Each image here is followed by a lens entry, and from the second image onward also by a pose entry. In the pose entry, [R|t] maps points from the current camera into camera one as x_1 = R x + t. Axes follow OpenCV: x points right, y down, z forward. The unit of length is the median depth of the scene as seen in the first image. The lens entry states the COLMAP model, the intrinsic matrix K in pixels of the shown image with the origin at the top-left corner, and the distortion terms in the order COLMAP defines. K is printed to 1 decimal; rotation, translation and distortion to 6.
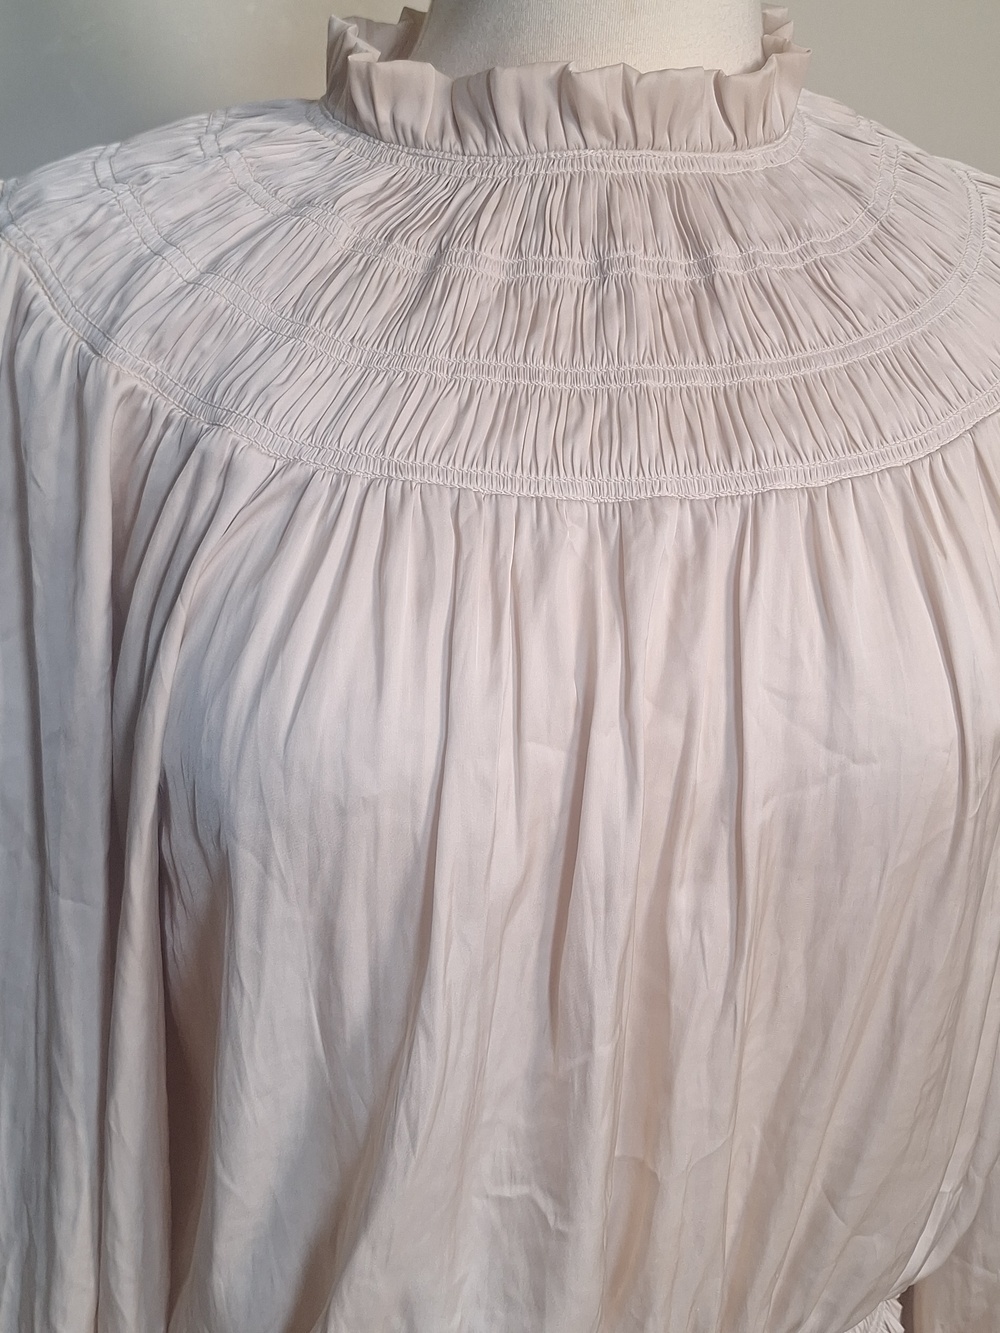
lens RADIAL K [[1446.6, 0, 500.0], [0, 1446.6, 666.5], [0, 0, 1]] dist [0.153614, -0.271496]
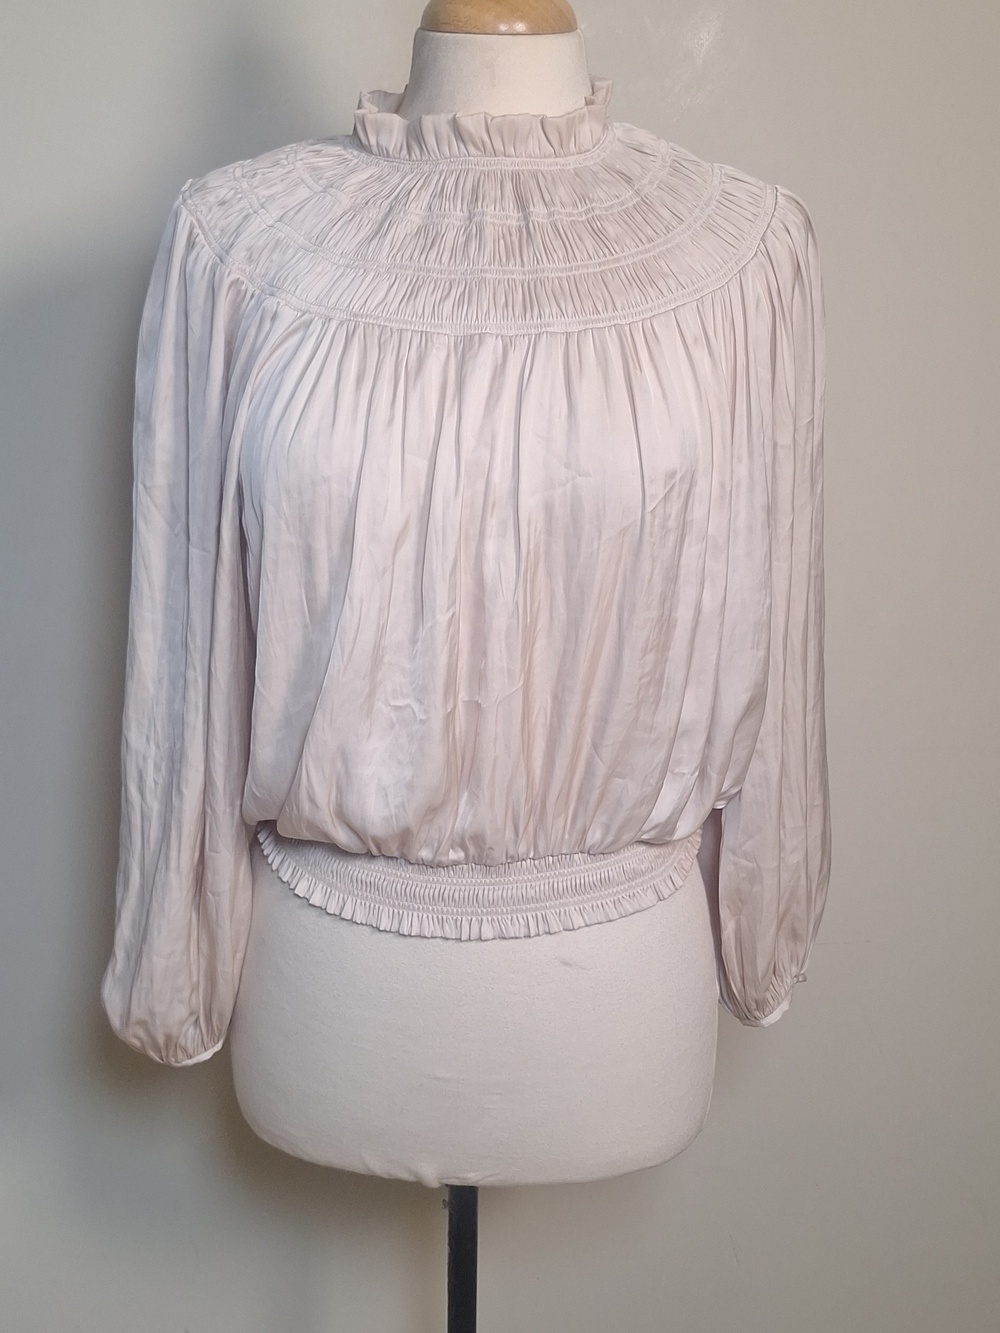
lens RADIAL K [[1446.6, 0, 500.0], [0, 1446.6, 666.5], [0, 0, 1]] dist [0.153614, -0.271496]
pose [[0.977494, 0.056306, -0.203312, 0.530466], [-0.063702, 0.997518, -0.030009, 0.370571], [0.201118, 0.042285, 0.978654, -0.848077]]
